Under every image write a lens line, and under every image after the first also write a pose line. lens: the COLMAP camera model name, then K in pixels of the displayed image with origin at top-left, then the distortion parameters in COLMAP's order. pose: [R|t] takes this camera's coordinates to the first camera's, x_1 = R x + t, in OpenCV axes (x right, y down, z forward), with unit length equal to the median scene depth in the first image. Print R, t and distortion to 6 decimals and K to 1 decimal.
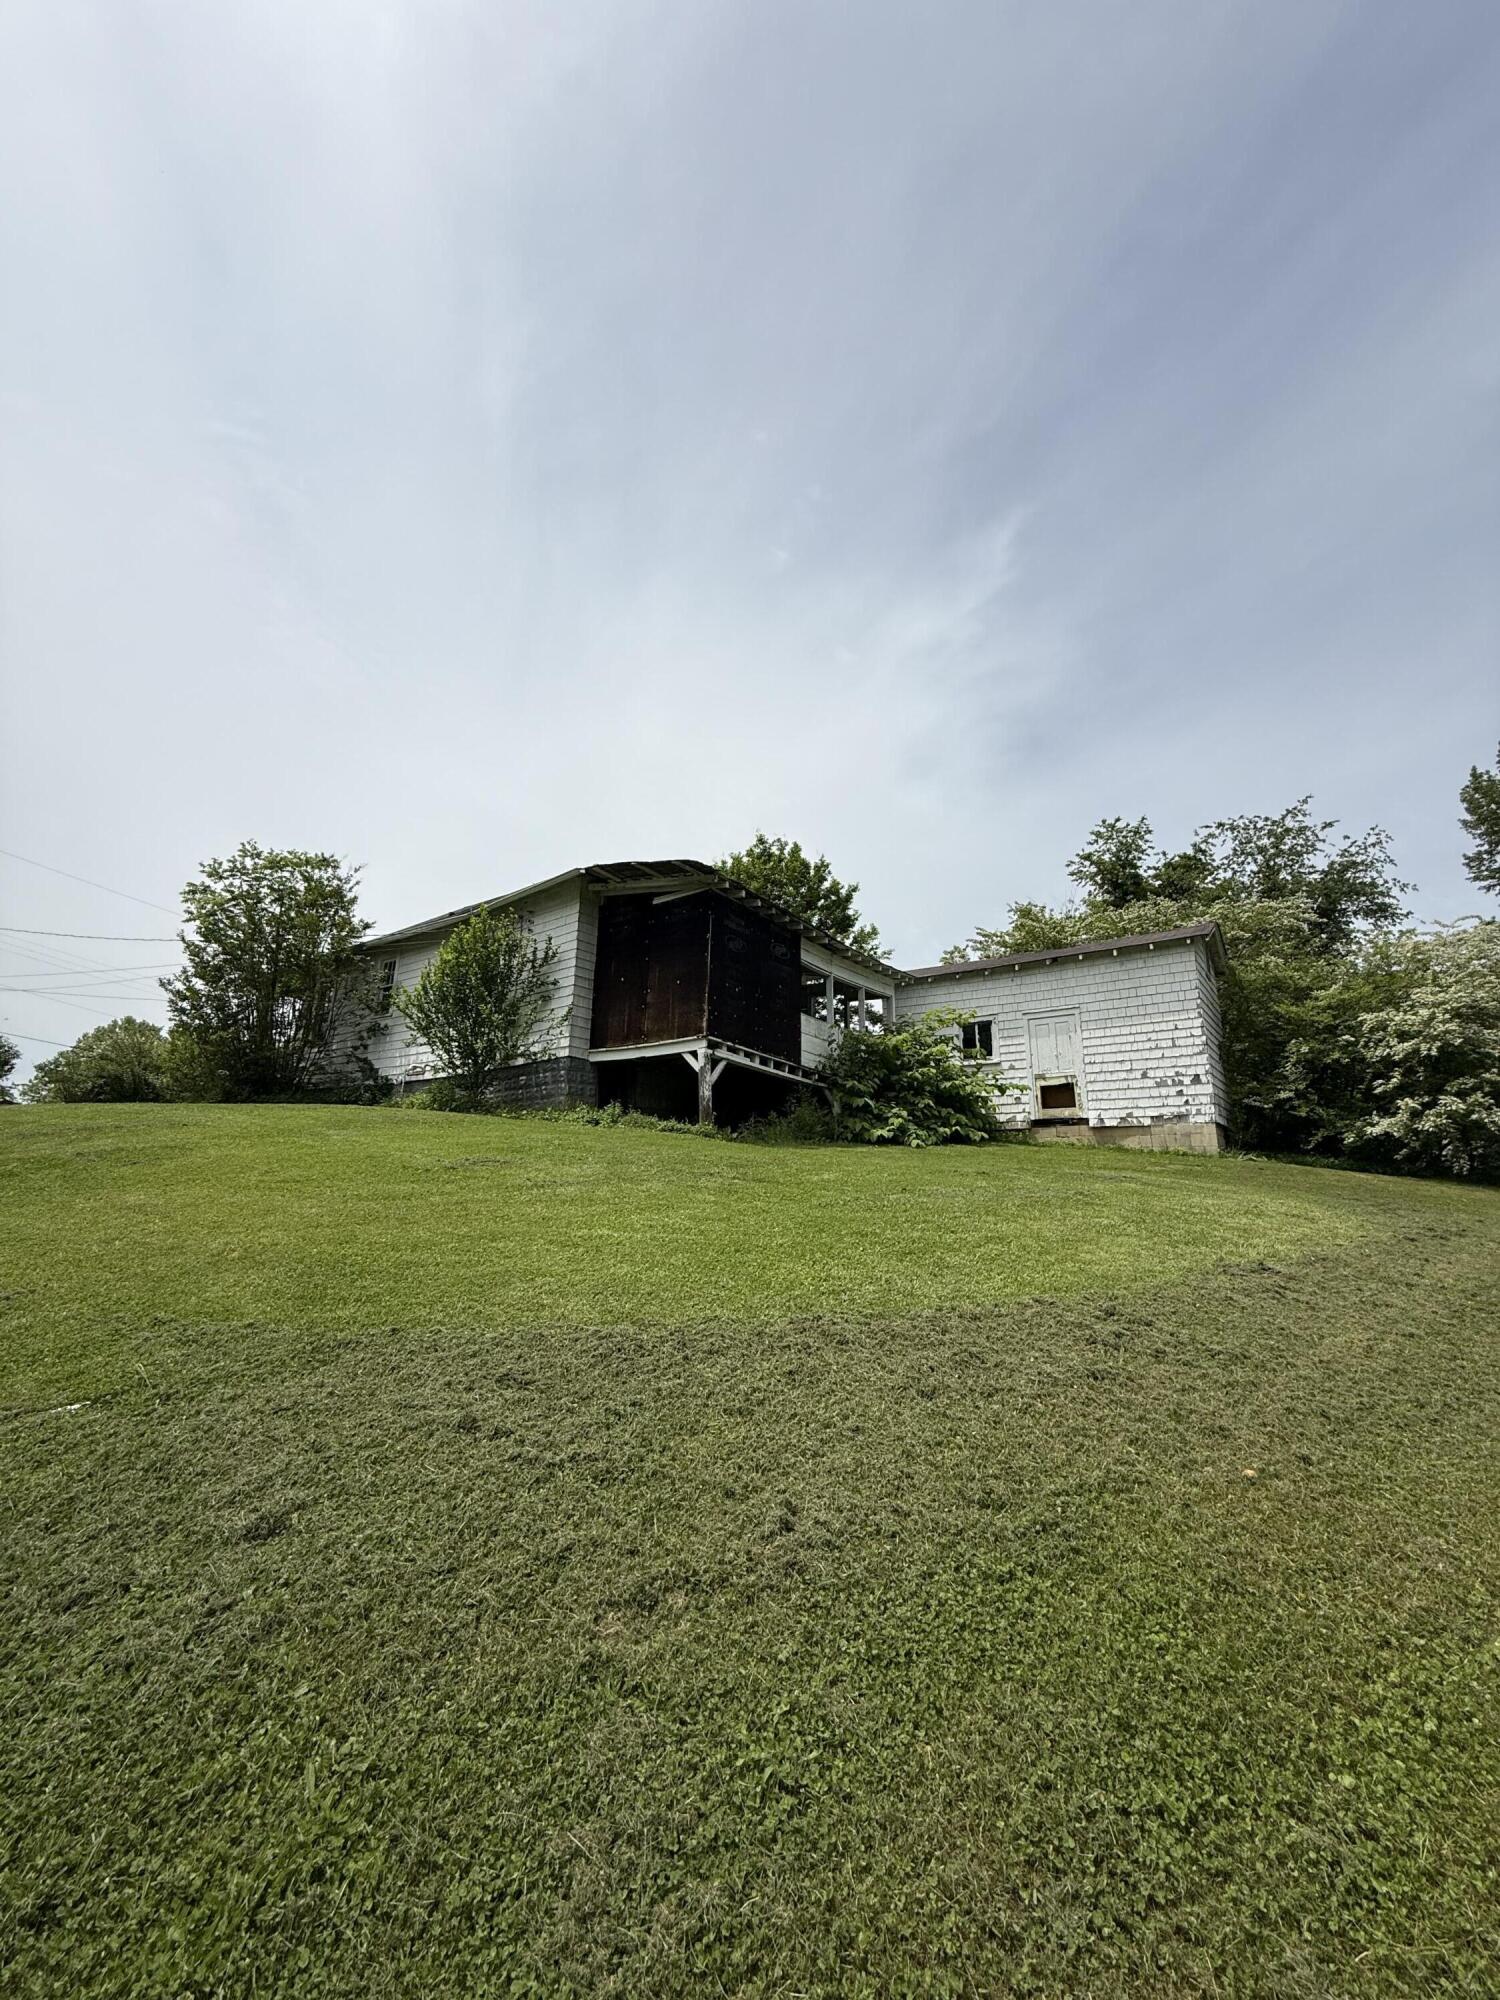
lens RADIAL K [[795.9, 0, 754.0], [0, 795.9, 999.2], [0, 0, 1]] dist [0.000139, 0.000177]
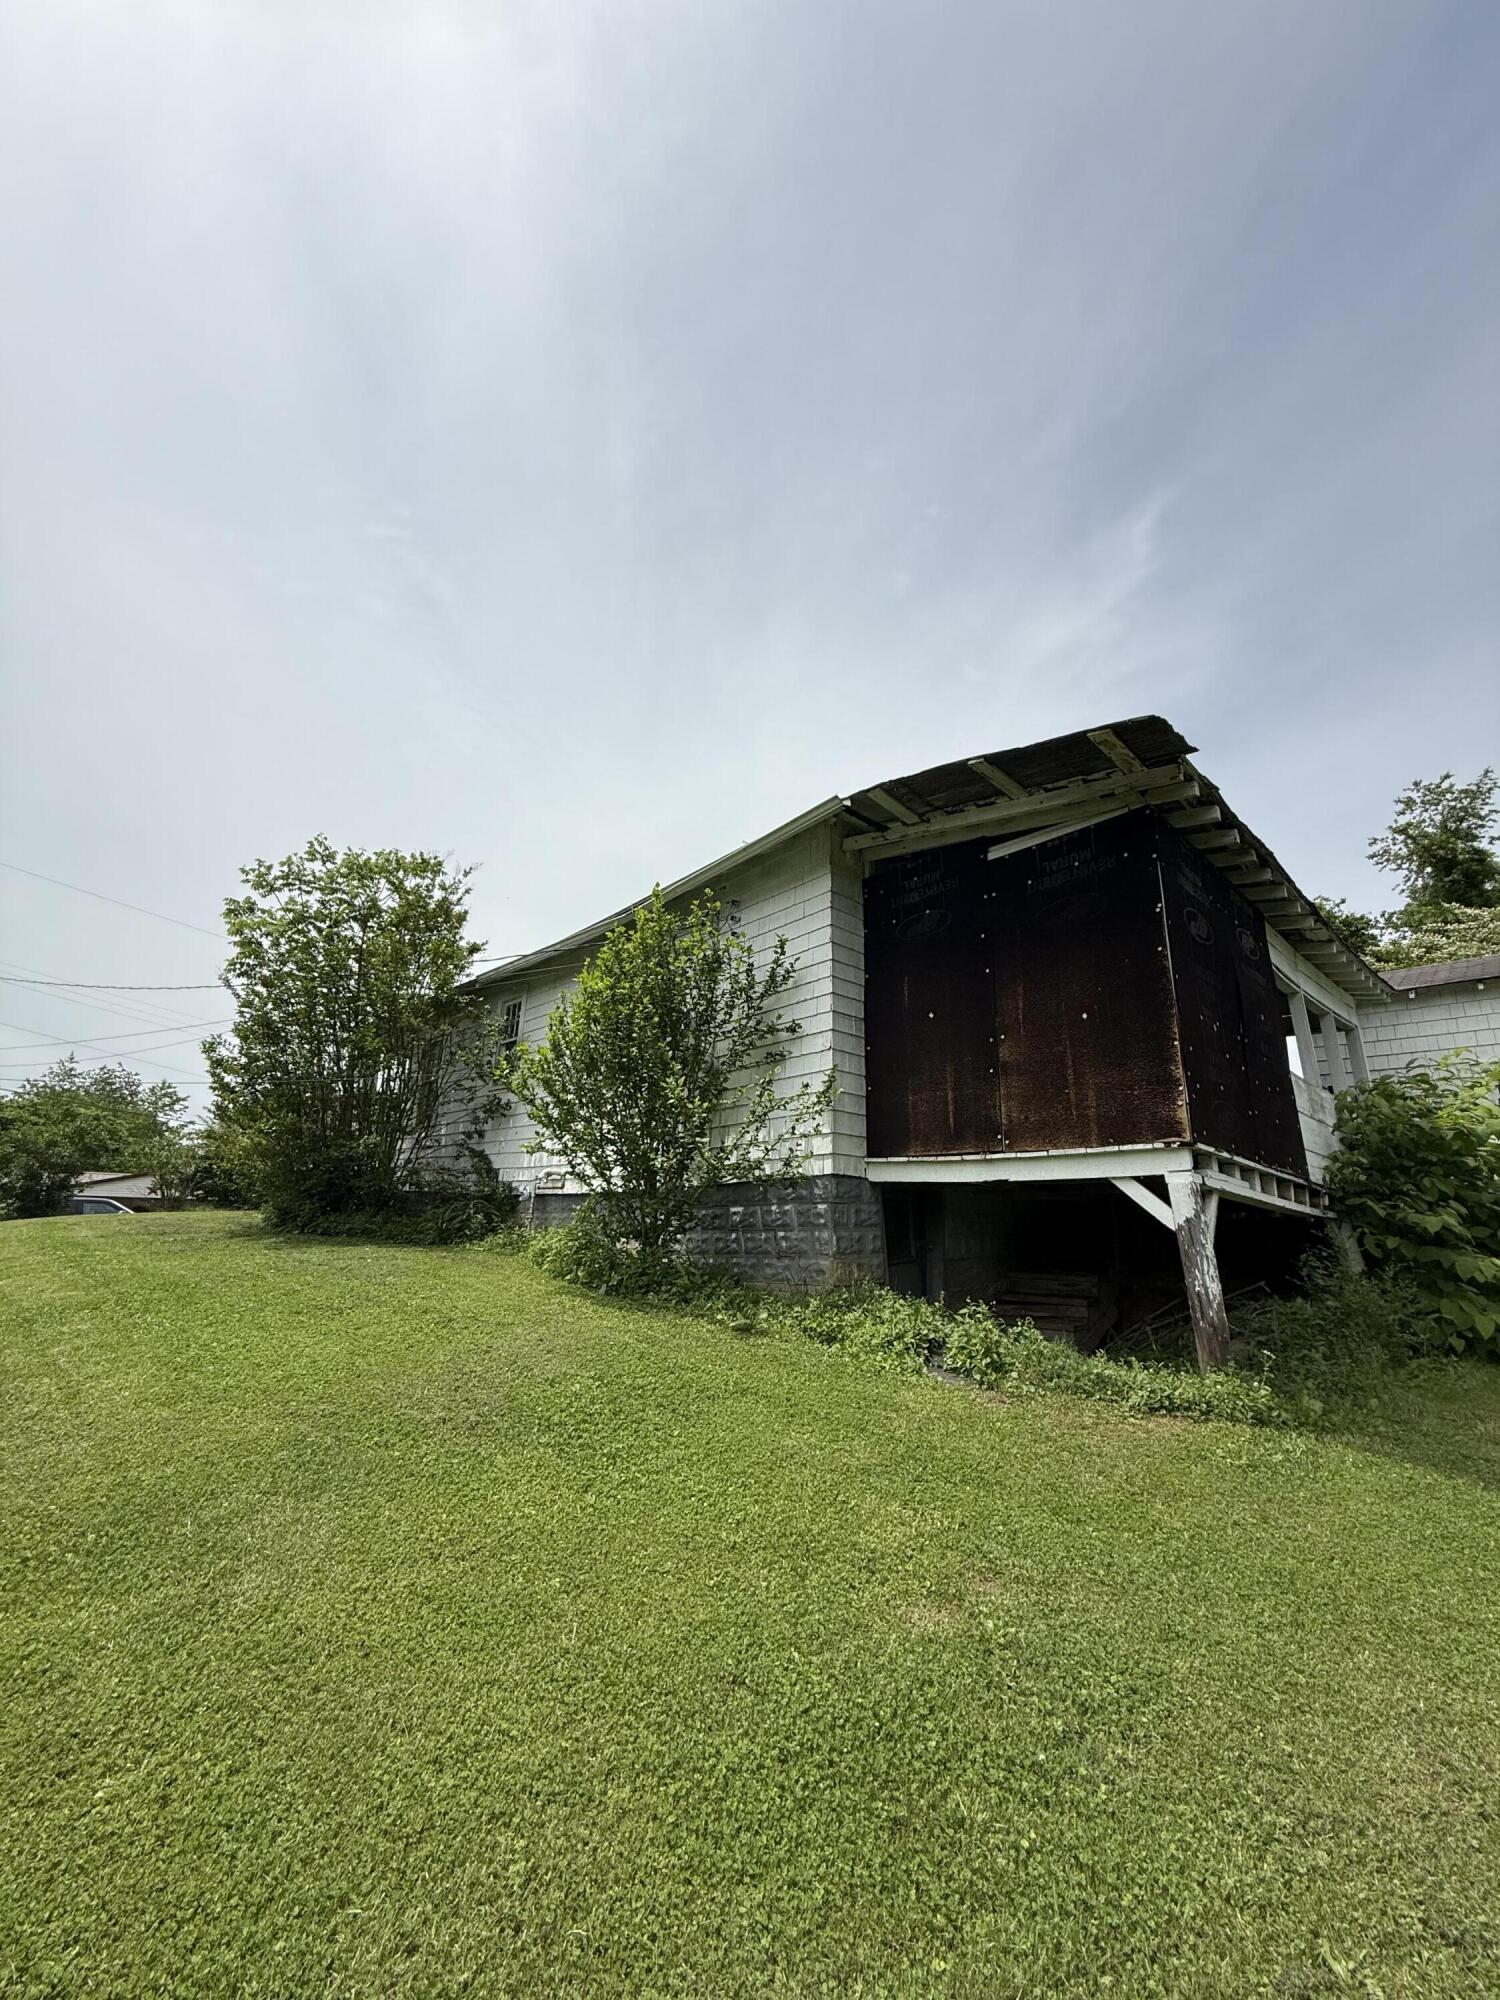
lens RADIAL K [[795.9, 0, 754.0], [0, 795.9, 999.2], [0, 0, 1]] dist [0.000139, 0.000177]
pose [[0.984504, -0.043740, -0.169817, -0.184819], [0.035923, 0.998160, -0.048841, -0.014395], [0.171641, 0.041984, 0.984265, 0.479451]]
